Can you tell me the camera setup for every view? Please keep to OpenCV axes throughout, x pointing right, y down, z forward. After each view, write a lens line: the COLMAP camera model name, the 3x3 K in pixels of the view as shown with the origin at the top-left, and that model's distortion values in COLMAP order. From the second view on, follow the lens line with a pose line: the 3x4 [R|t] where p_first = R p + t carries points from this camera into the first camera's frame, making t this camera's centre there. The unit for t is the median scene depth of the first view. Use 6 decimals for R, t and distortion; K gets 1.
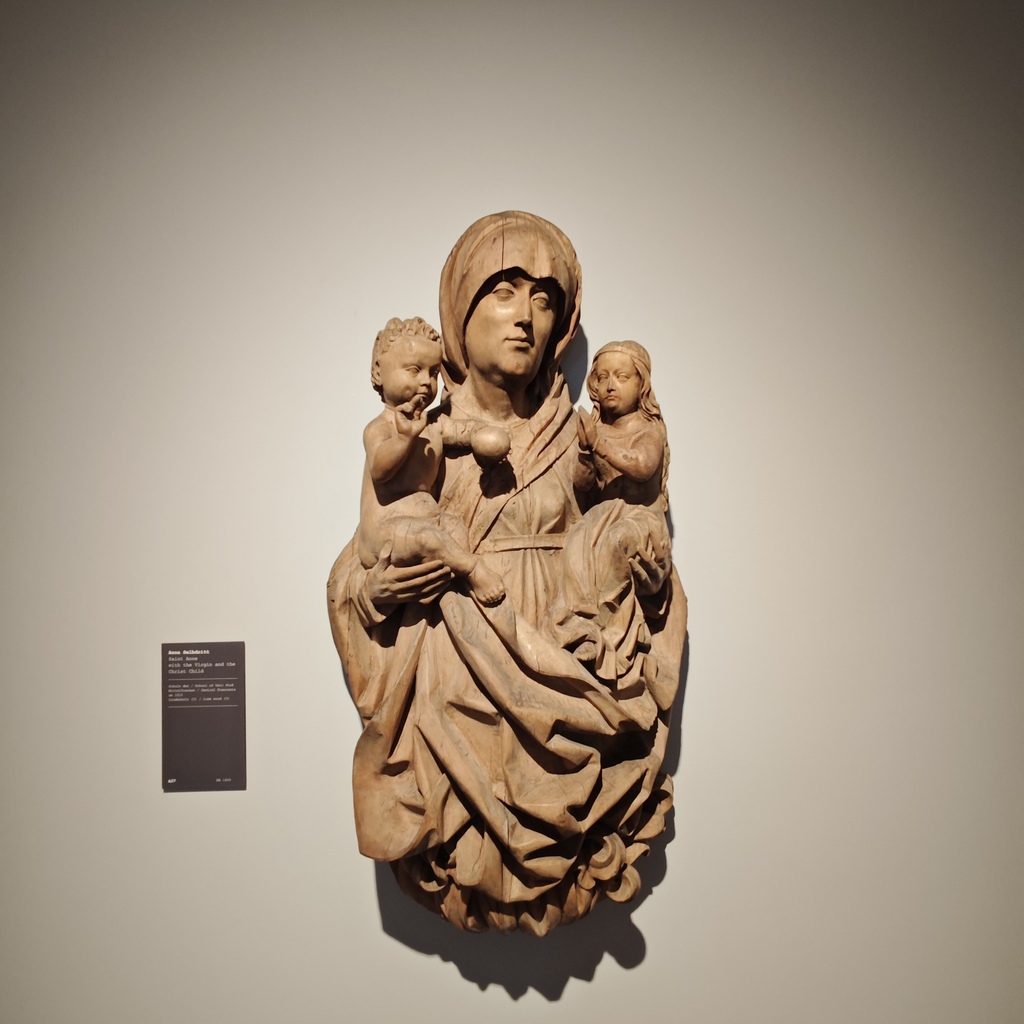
lens RADIAL K [[788.9, 0, 512.2], [0, 788.9, 511.1], [0, 0, 1]] dist [-0.029802, 0.021469]
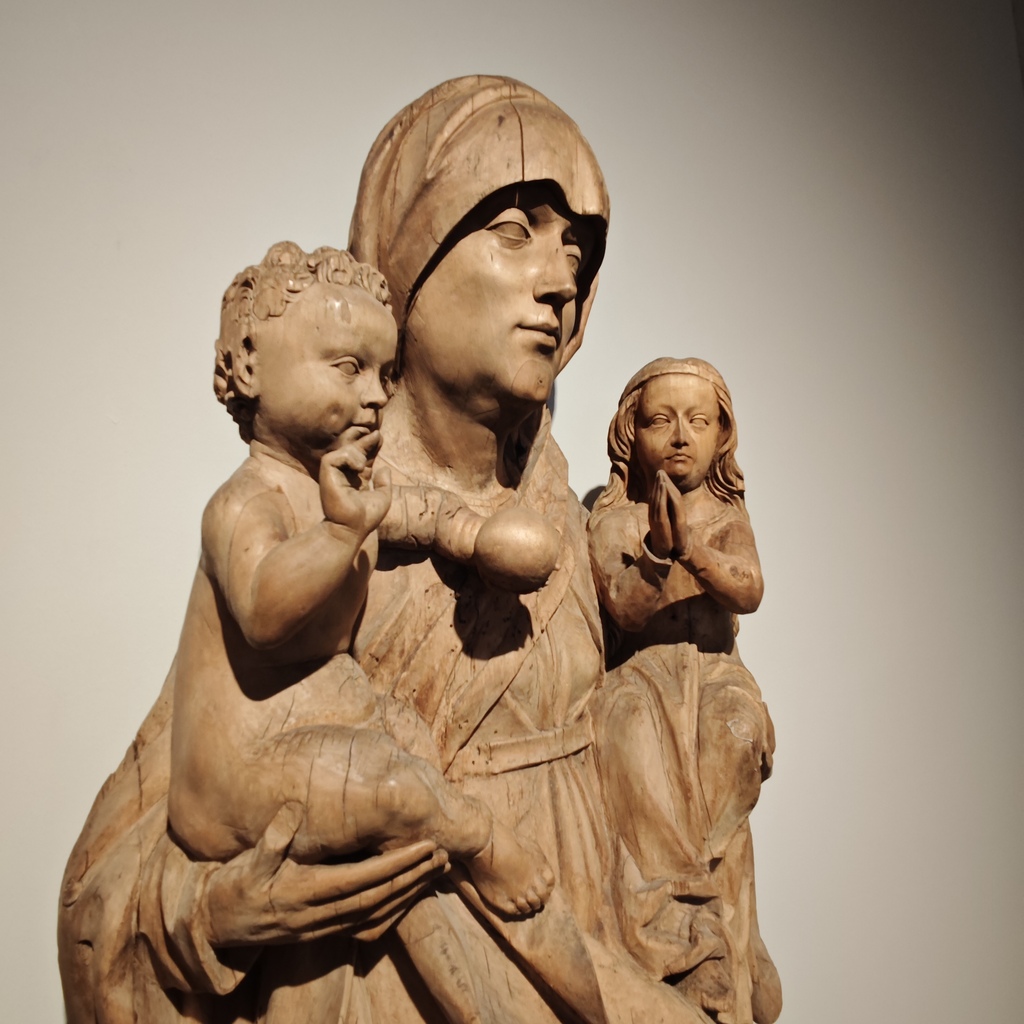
lens RADIAL K [[788.9, 0, 512.2], [0, 788.9, 511.4], [0, 0, 1]] dist [-0.029802, 0.021469]
pose [[0.903687, 0.025167, 0.427454, -0.213697], [0.001745, 0.998047, -0.062450, -0.074580], [-0.428191, 0.057181, 0.901877, 0.572081]]
